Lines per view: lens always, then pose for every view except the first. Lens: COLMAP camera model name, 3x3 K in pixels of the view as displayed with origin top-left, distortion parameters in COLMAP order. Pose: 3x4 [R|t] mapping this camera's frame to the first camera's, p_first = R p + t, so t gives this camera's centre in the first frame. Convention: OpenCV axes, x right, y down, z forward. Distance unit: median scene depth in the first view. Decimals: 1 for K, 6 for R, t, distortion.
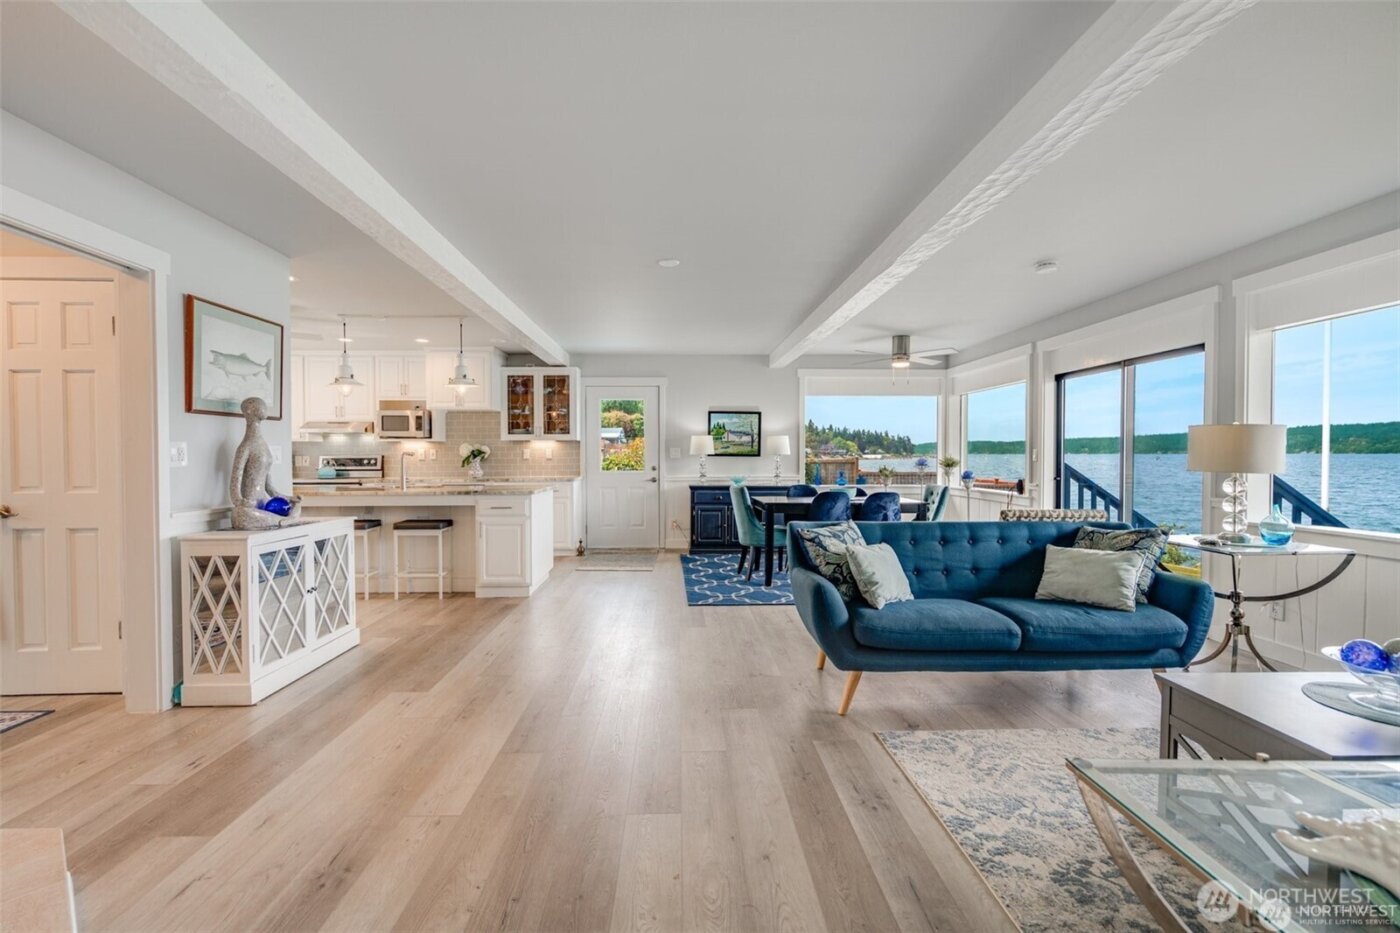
lens RADIAL K [[628.8, 0, 698.7], [0, 628.8, 464.1], [0, 0, 1]] dist [0.003474, 0.001824]
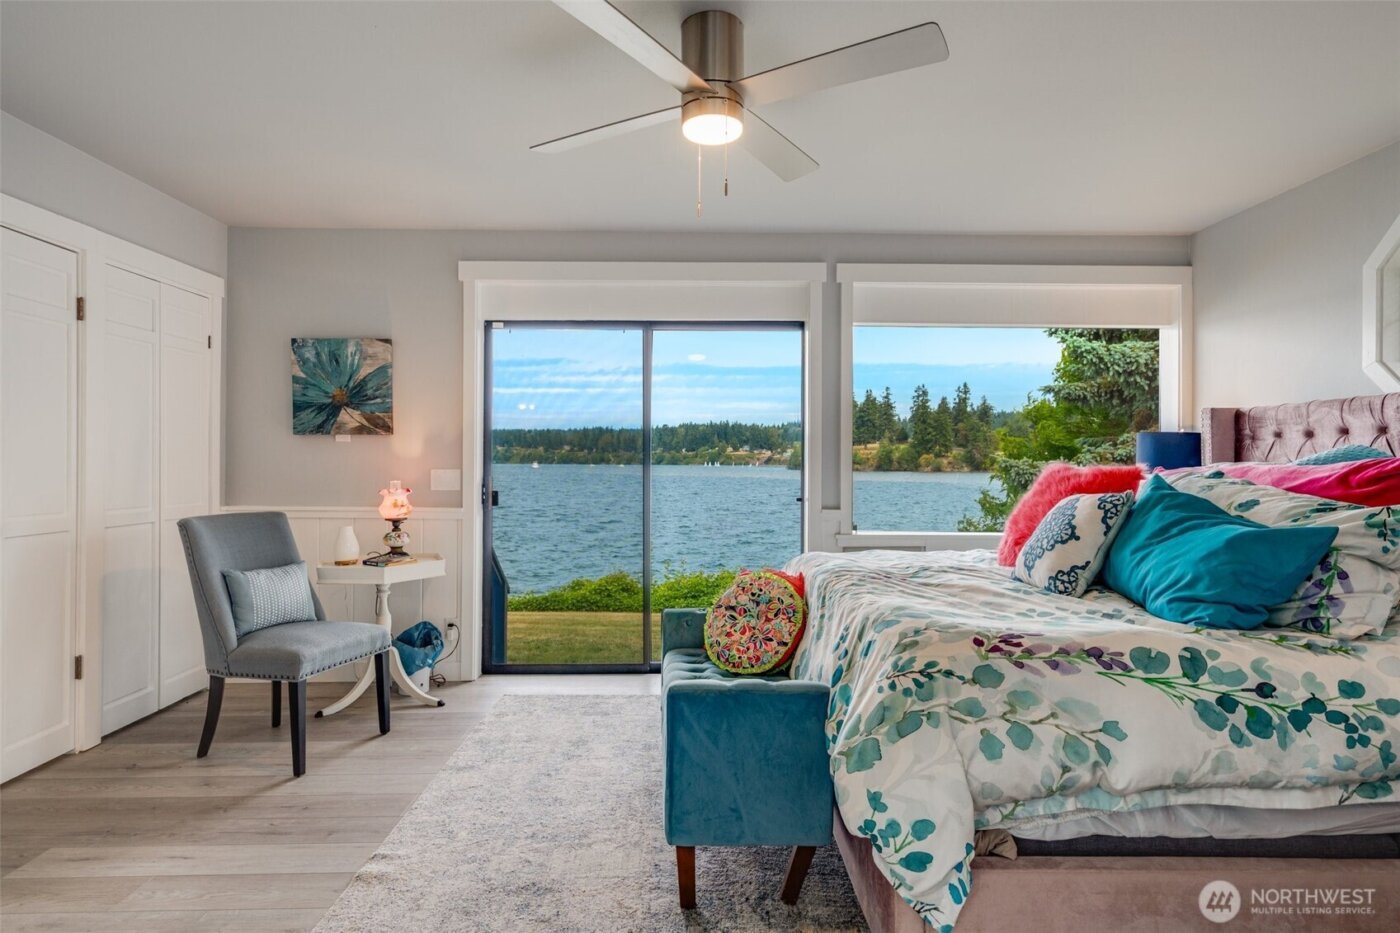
lens RADIAL K [[764.0, 0, 706.7], [0, 764.0, 464.2], [0, 0, 1]] dist [0.003165, 0.000901]
pose [[0.013613, -0.006775, 0.999884, -0.358761], [0.010044, 0.999928, 0.006639, -0.002911], [-0.999857, 0.009952, 0.013680, 1.466692]]
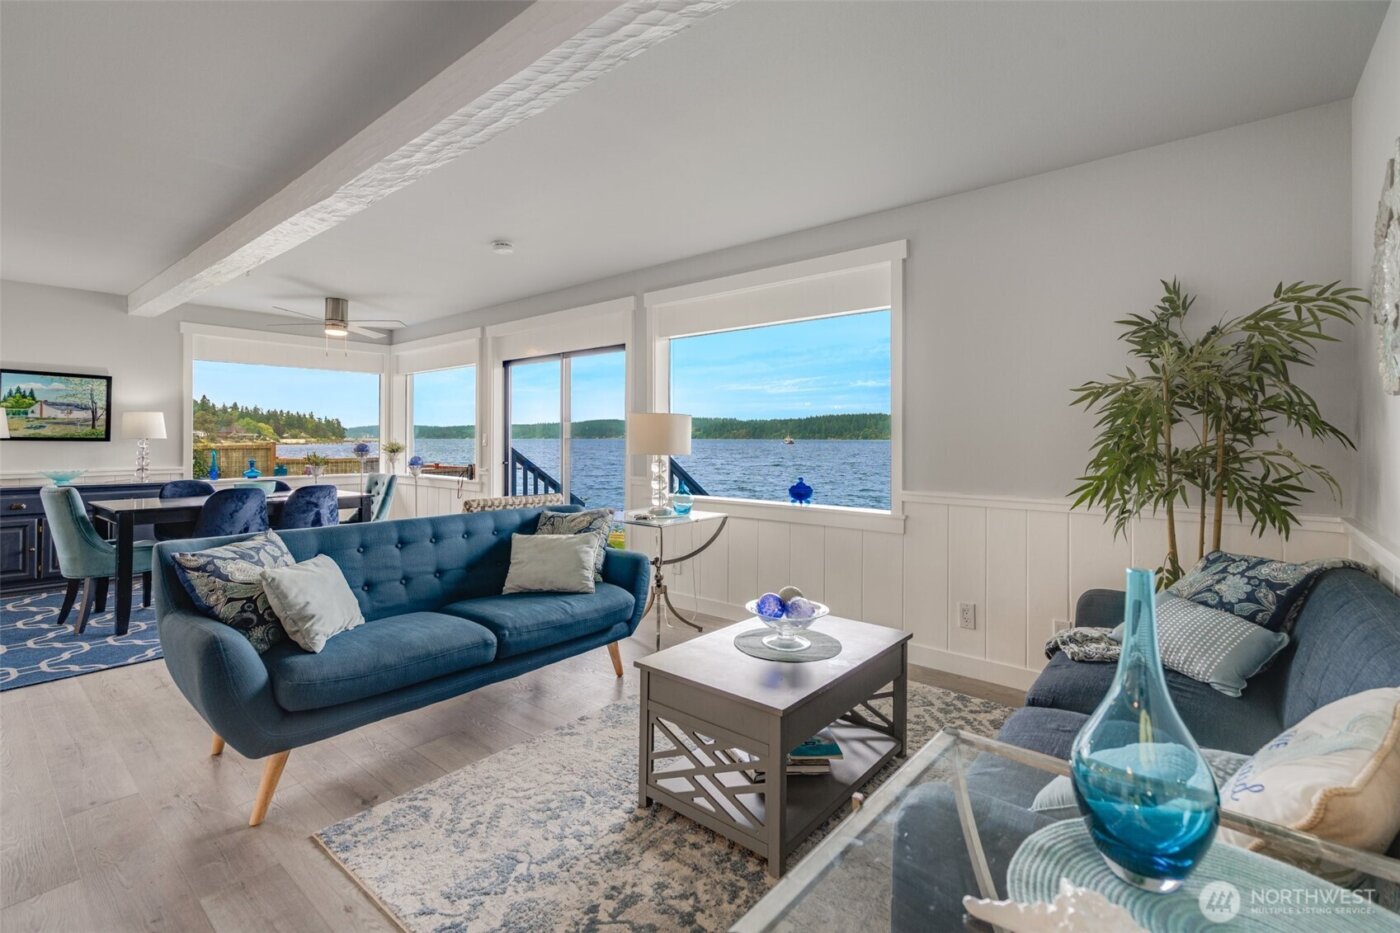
lens RADIAL K [[628.8, 0, 693.6], [0, 628.8, 439.3], [0, 0, 1]] dist [0.003474, 0.001824]
pose [[0.670232, 0.002851, 0.742146, 0.034342], [0.008455, 0.999898, -0.011478, -0.001914], [-0.742103, 0.013968, 0.670140, 0.170318]]
